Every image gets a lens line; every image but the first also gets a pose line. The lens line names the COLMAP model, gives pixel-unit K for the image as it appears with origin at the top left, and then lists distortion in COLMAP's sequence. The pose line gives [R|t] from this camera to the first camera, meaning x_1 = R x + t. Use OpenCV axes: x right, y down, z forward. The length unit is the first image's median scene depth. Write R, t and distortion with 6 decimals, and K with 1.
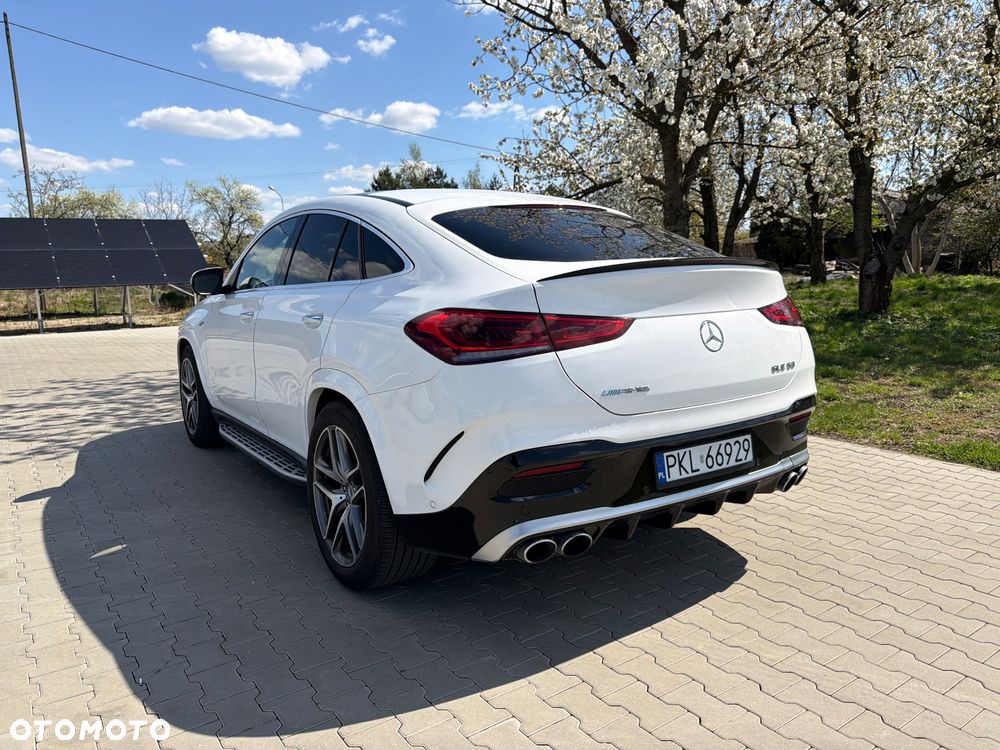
lens RADIAL K [[738.2, 0, 494.7], [0, 738.2, 386.0], [0, 0, 1]] dist [0.066273, -0.111039]
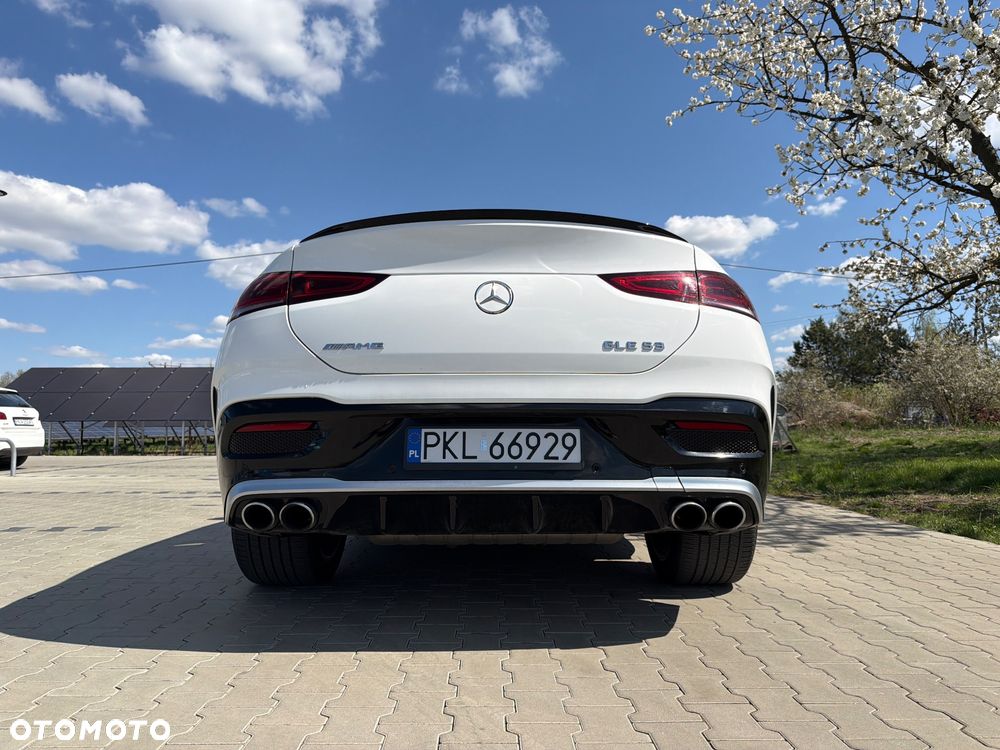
lens RADIAL K [[723.3, 0, 495.1], [0, 723.3, 377.6], [0, 0, 1]] dist [0.080852, -0.069467]
pose [[0.827286, -0.021228, -0.561380, 0.540449], [-0.106743, 0.975142, -0.194177, 0.130978], [0.551547, 0.220563, 0.804455, 0.254161]]
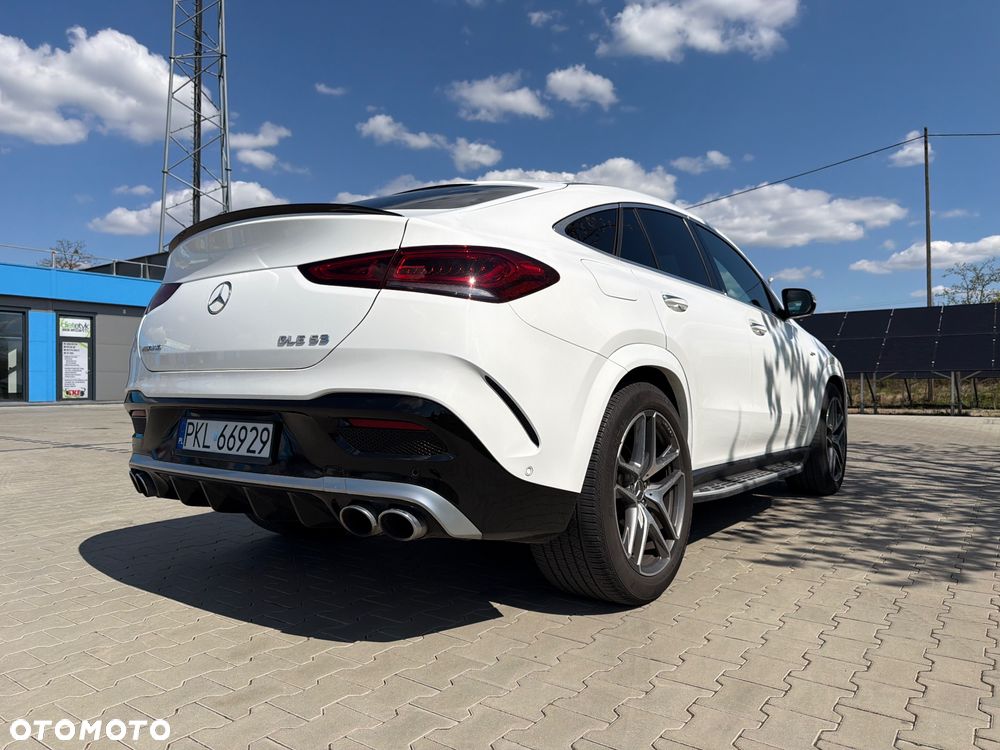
lens RADIAL K [[725.4, 0, 500.0], [0, 725.4, 375.0], [0, 0, 1]] dist [0.000943, -0.009953]
pose [[0.331657, 0.010924, -0.943337, 0.885889], [-0.157228, 0.986588, -0.043854, 0.007579], [0.930206, 0.162863, 0.328927, 0.744606]]
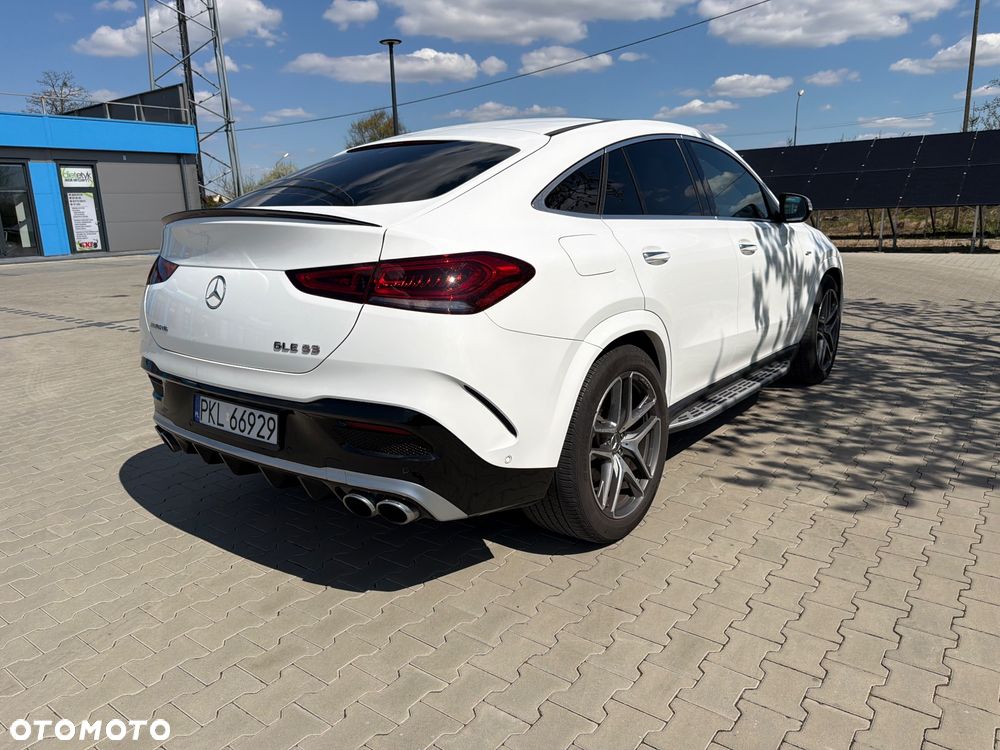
lens RADIAL K [[725.4, 0, 500.0], [0, 725.4, 375.0], [0, 0, 1]] dist [0.000943, -0.009953]
pose [[0.312711, 0.229350, -0.921743, 0.924488], [-0.129833, 0.971624, 0.197715, -0.140370], [0.940933, 0.057845, 0.333615, 0.742061]]
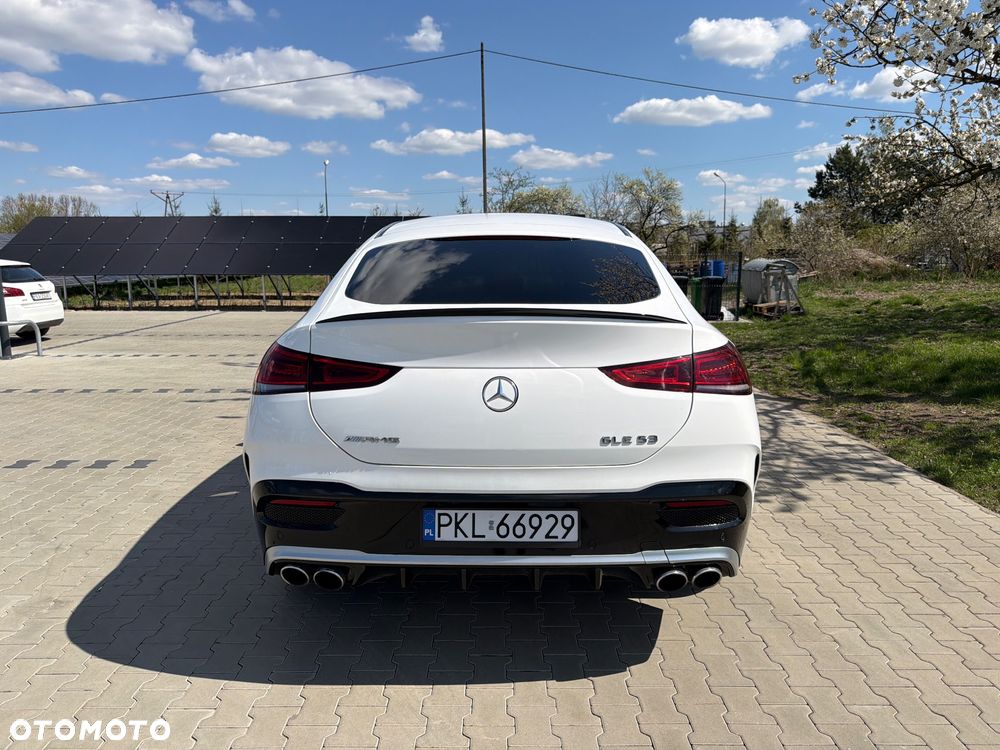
lens RADIAL K [[723.3, 0, 495.1], [0, 723.3, 377.6], [0, 0, 1]] dist [0.080852, -0.069467]
pose [[0.819715, 0.115272, -0.561052, 0.558622], [-0.106751, 0.993123, 0.048078, -0.092336], [0.562736, 0.020483, 0.826383, 0.189256]]
